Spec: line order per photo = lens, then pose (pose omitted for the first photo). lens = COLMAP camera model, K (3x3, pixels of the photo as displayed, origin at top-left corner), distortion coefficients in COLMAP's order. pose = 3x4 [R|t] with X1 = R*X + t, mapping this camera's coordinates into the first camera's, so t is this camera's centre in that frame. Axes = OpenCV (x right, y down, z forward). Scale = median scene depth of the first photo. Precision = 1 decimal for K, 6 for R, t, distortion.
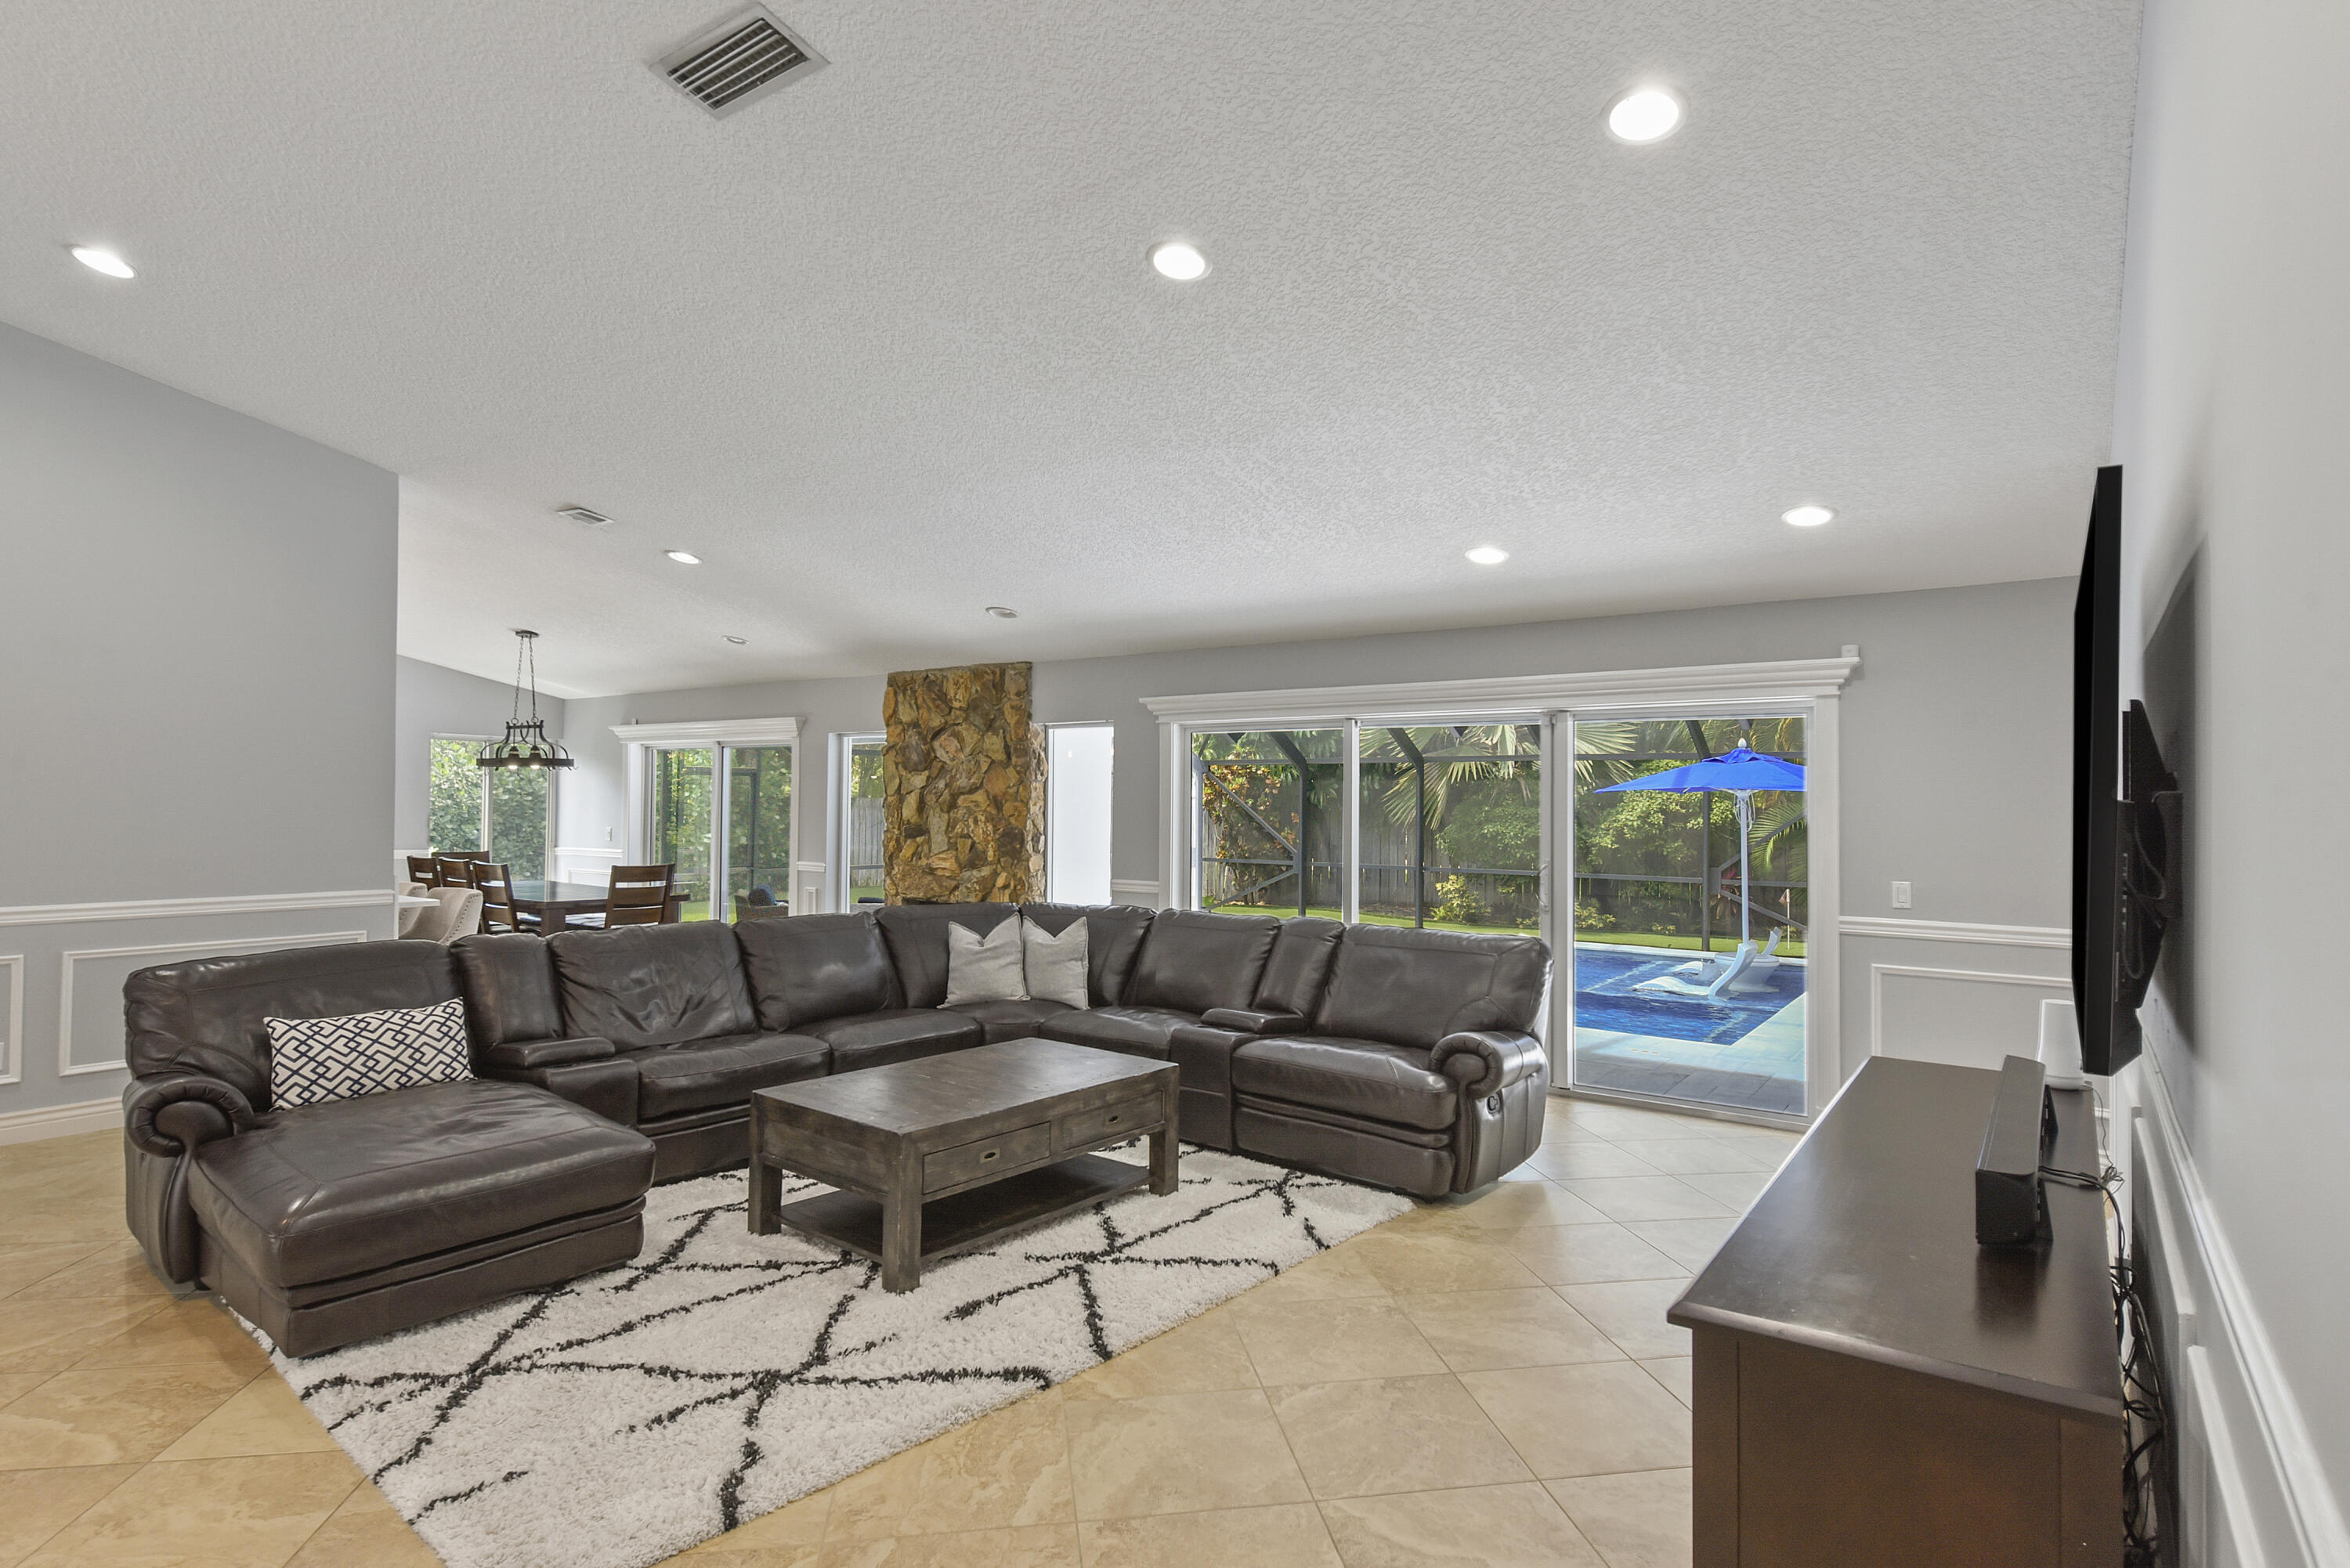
lens RADIAL K [[1166.9, 0, 1312.4], [0, 1166.9, 792.1], [0, 0, 1]] dist [-0.001026, -0.002952]
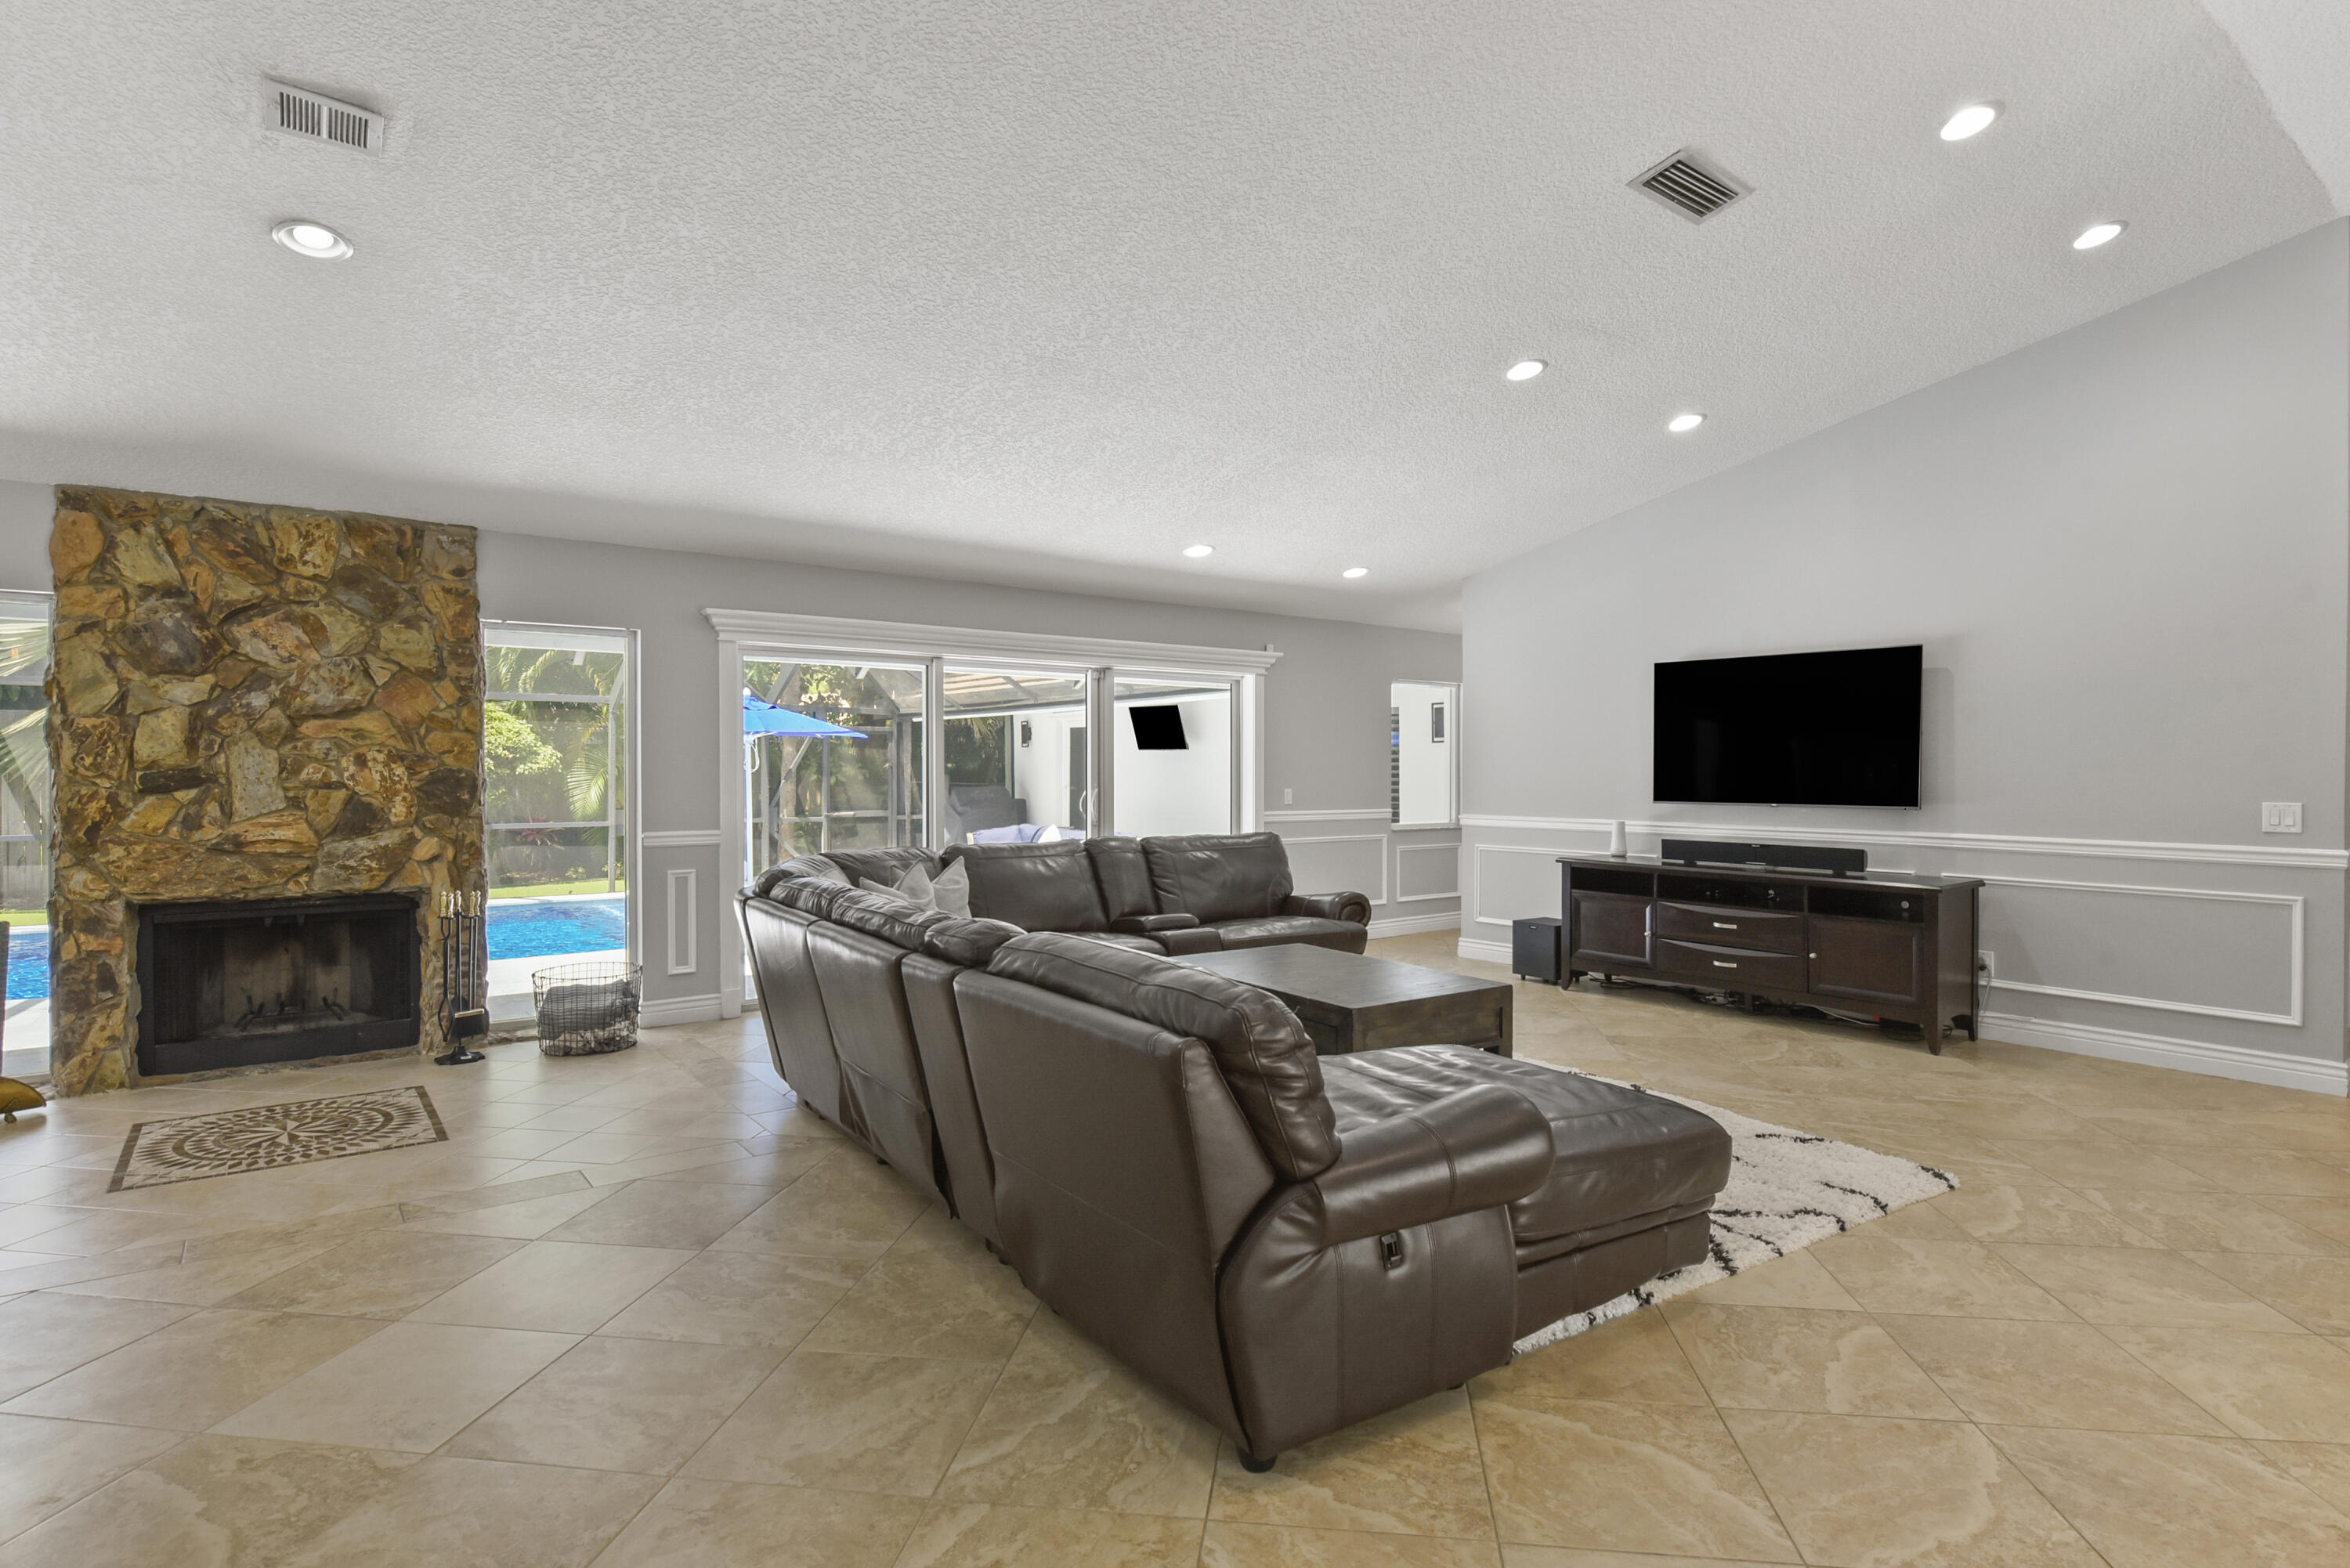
lens RADIAL K [[1148.2, 0, 1079.9], [0, 1148.2, 780.3], [0, 0, 1]] dist [-0.001246, -0.008494]
pose [[0.384035, -0.019176, 0.923119, -0.703840], [-0.009204, 0.999655, 0.024595, 0.016273], [-0.923273, -0.017942, 0.383726, 0.395241]]
